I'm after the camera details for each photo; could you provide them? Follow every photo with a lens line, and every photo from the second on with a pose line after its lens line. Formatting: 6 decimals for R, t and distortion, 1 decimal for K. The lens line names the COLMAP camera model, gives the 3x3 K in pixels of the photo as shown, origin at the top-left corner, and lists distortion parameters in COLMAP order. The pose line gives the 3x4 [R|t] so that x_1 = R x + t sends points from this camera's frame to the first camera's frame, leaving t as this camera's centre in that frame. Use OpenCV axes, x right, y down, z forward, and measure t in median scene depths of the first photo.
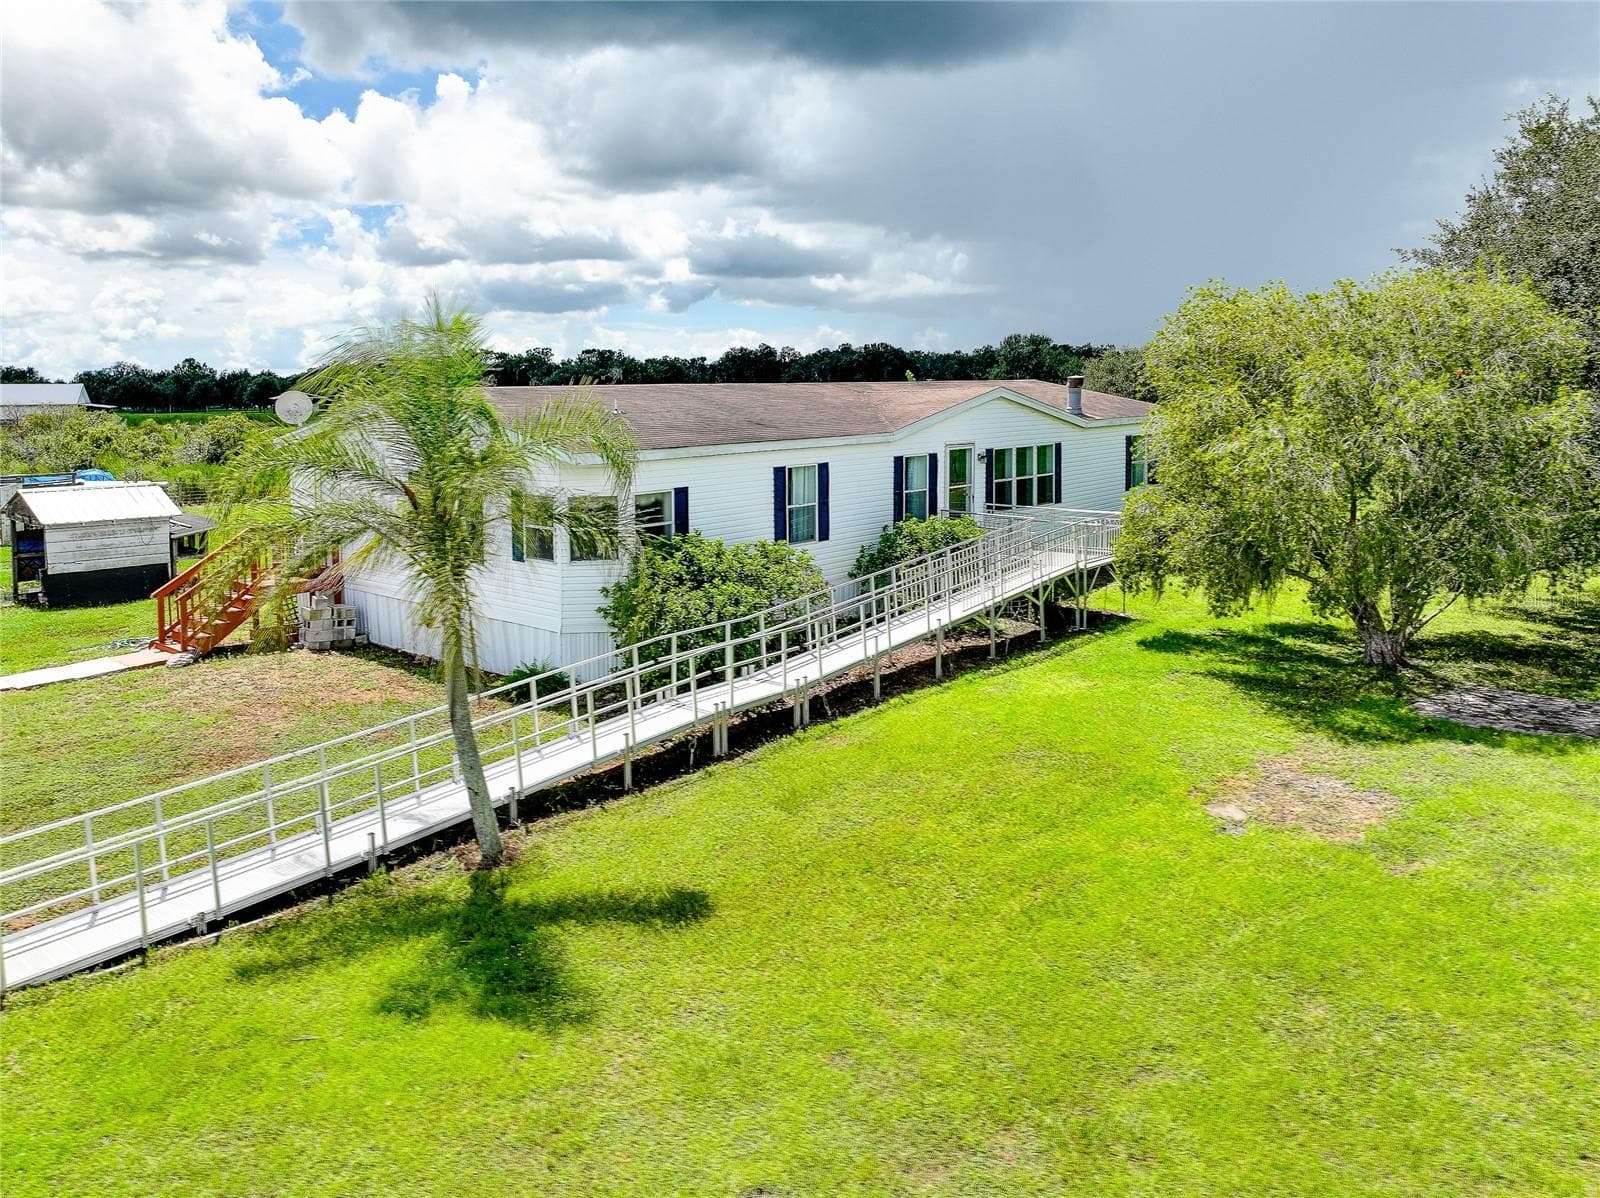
lens RADIAL K [[1133.7, 0, 800.0], [0, 1133.7, 599.0], [0, 0, 1]] dist [0.006407, 0.006515]
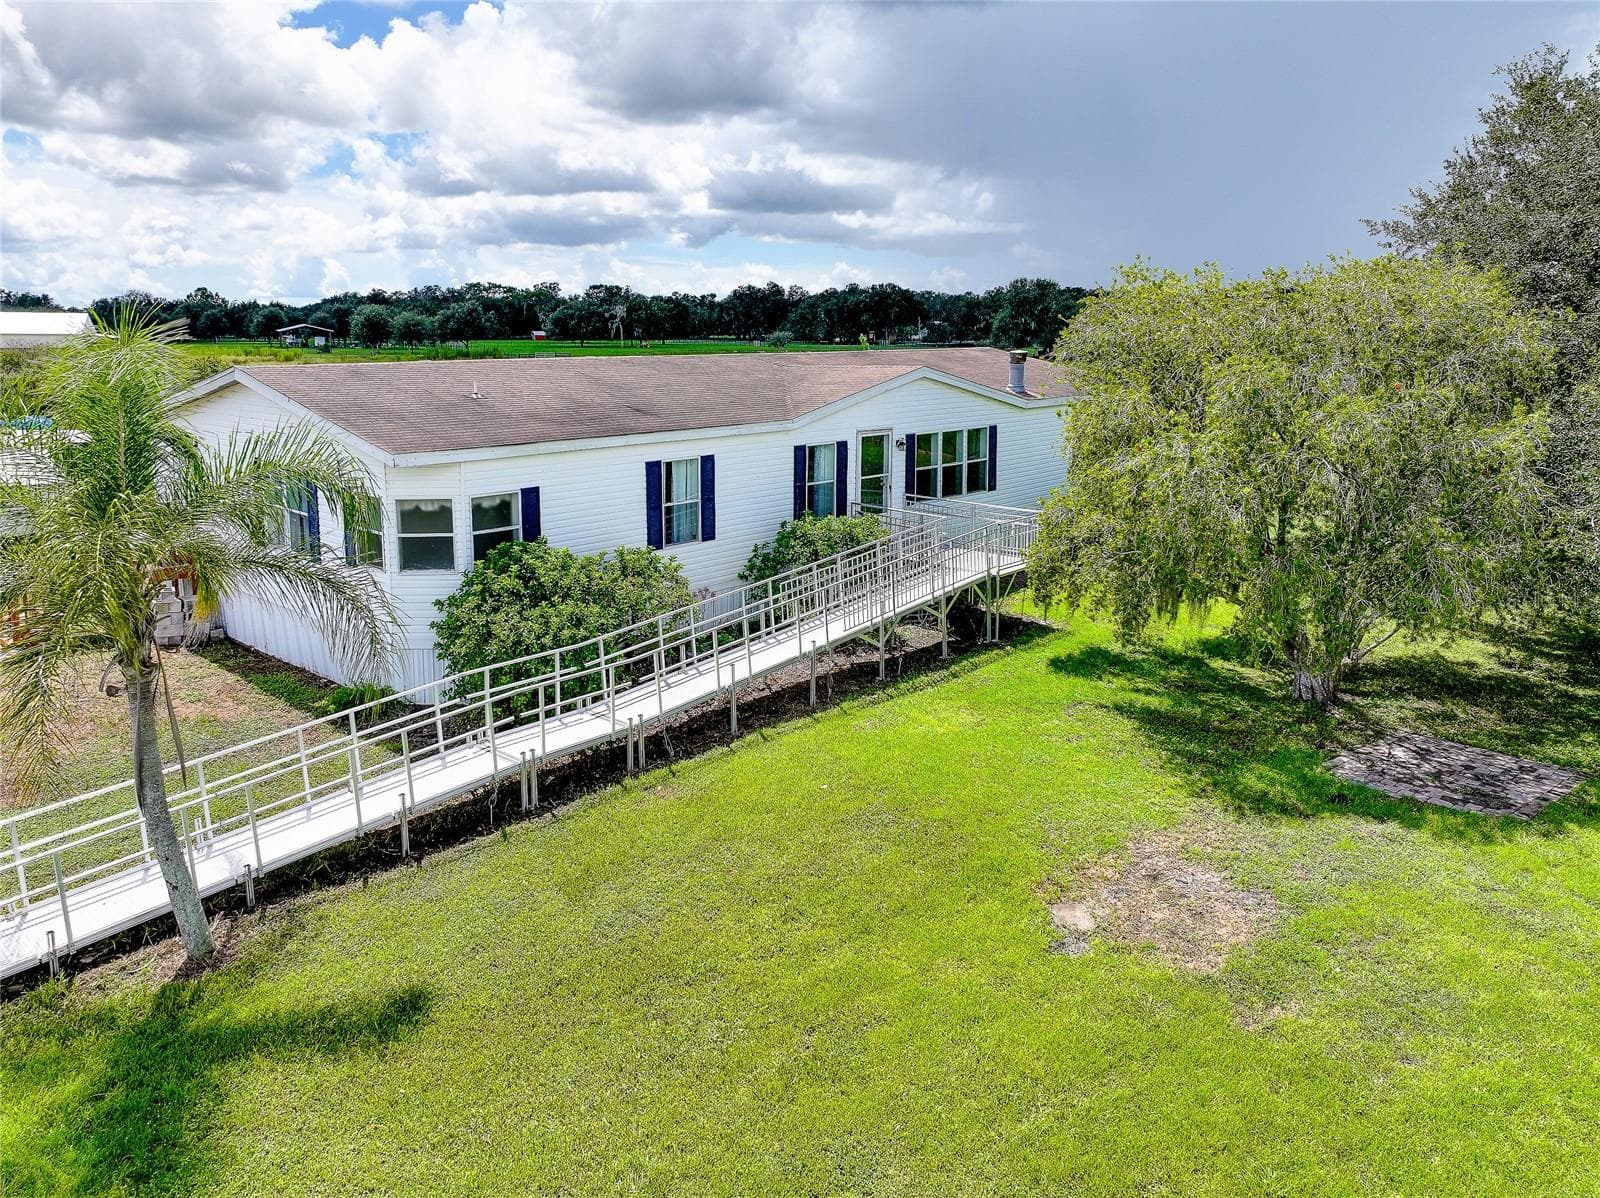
lens RADIAL K [[1125.7, 0, 782.0], [0, 1125.7, 592.3], [0, 0, 1]] dist [0.003462, 0.006501]
pose [[0.999476, 0.021139, -0.024505, 0.110752], [-0.019906, 0.998576, 0.049500, -0.060024], [0.025517, -0.048987, 0.998473, 0.103814]]
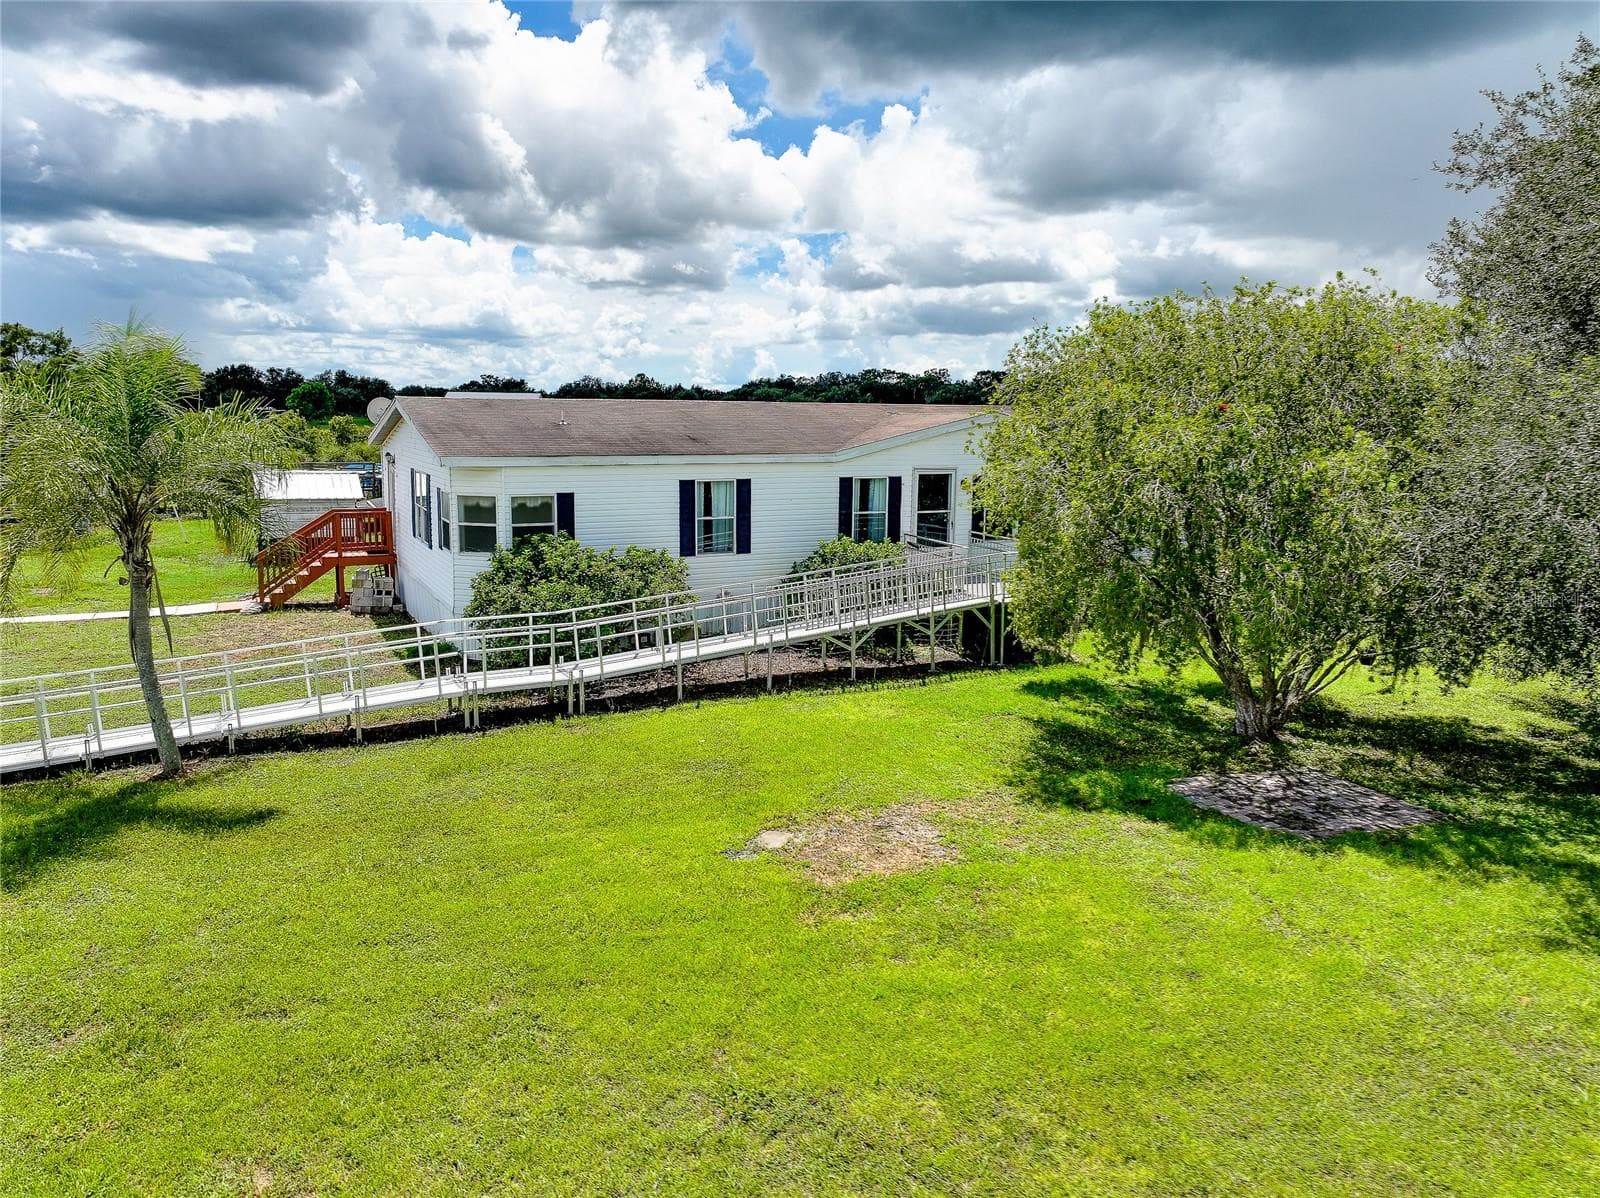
lens RADIAL K [[1079.7, 0, 796.1], [0, 1079.7, 682.7], [0, 0, 1]] dist [0.005417, 0.000675]
pose [[0.934631, 0.112403, -0.337387, 0.450414], [-0.090462, 0.992672, 0.080118, -0.018288], [0.343920, -0.044360, 0.937951, 0.075823]]
